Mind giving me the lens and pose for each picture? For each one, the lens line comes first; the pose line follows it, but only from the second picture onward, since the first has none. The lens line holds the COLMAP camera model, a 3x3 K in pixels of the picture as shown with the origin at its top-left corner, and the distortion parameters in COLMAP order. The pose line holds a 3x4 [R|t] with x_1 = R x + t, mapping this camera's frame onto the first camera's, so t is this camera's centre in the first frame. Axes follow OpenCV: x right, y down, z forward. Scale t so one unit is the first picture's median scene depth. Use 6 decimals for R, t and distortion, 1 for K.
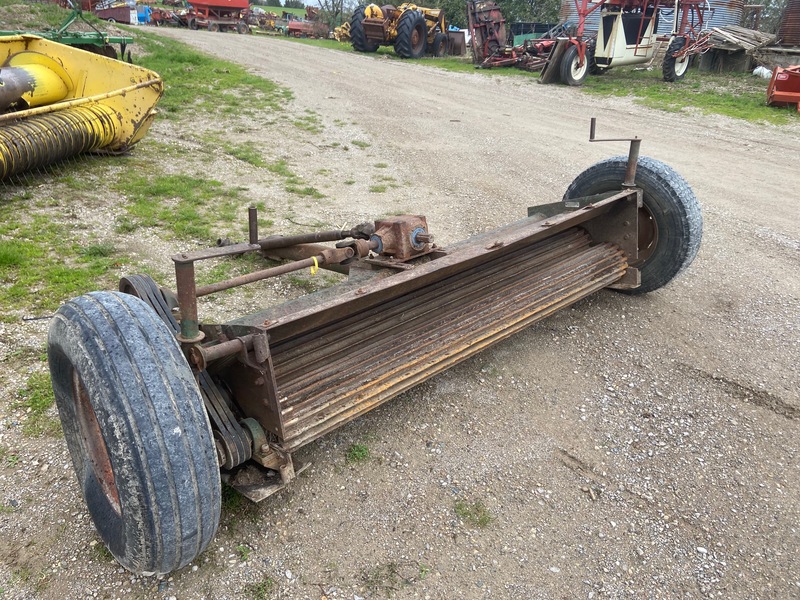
lens RADIAL K [[604.3, 0, 393.2], [0, 604.3, 299.6], [0, 0, 1]] dist [0.122722, -0.157747]
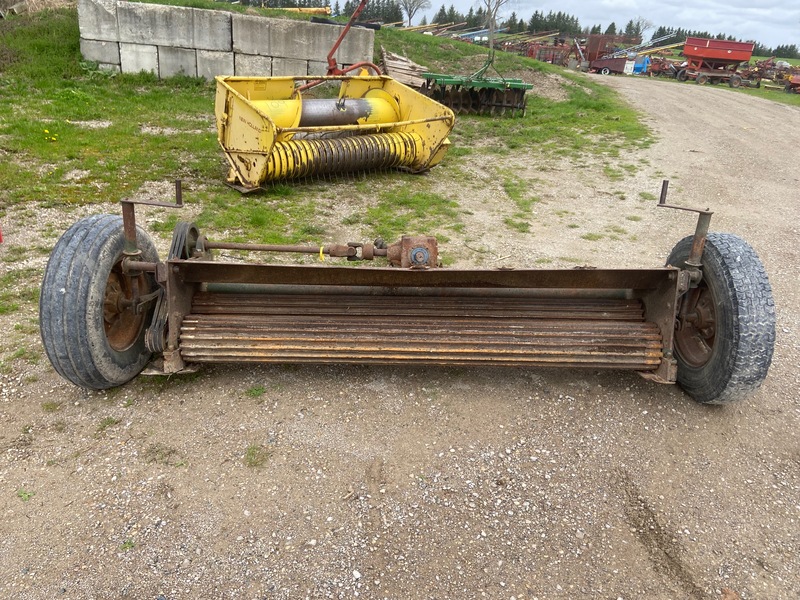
lens RADIAL K [[604.3, 0, 393.2], [0, 604.3, 299.6], [0, 0, 1]] dist [0.122722, -0.157747]
pose [[0.734522, 0.262705, -0.625671, 0.517583], [-0.305846, 0.951226, 0.040344, -0.040929], [0.605753, 0.161726, 0.779043, 0.085849]]
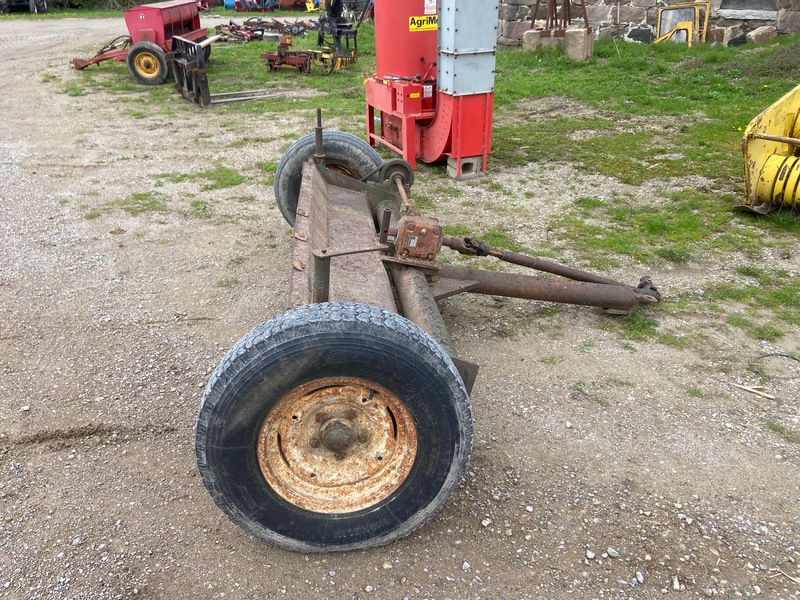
lens RADIAL K [[604.3, 0, 393.2], [0, 604.3, 299.6], [0, 0, 1]] dist [0.122722, -0.157747]
pose [[-0.599544, 0.306261, -0.739426, 0.622151], [-0.378241, 0.705777, 0.599010, -0.468691], [0.705324, 0.638814, -0.307303, 1.001143]]
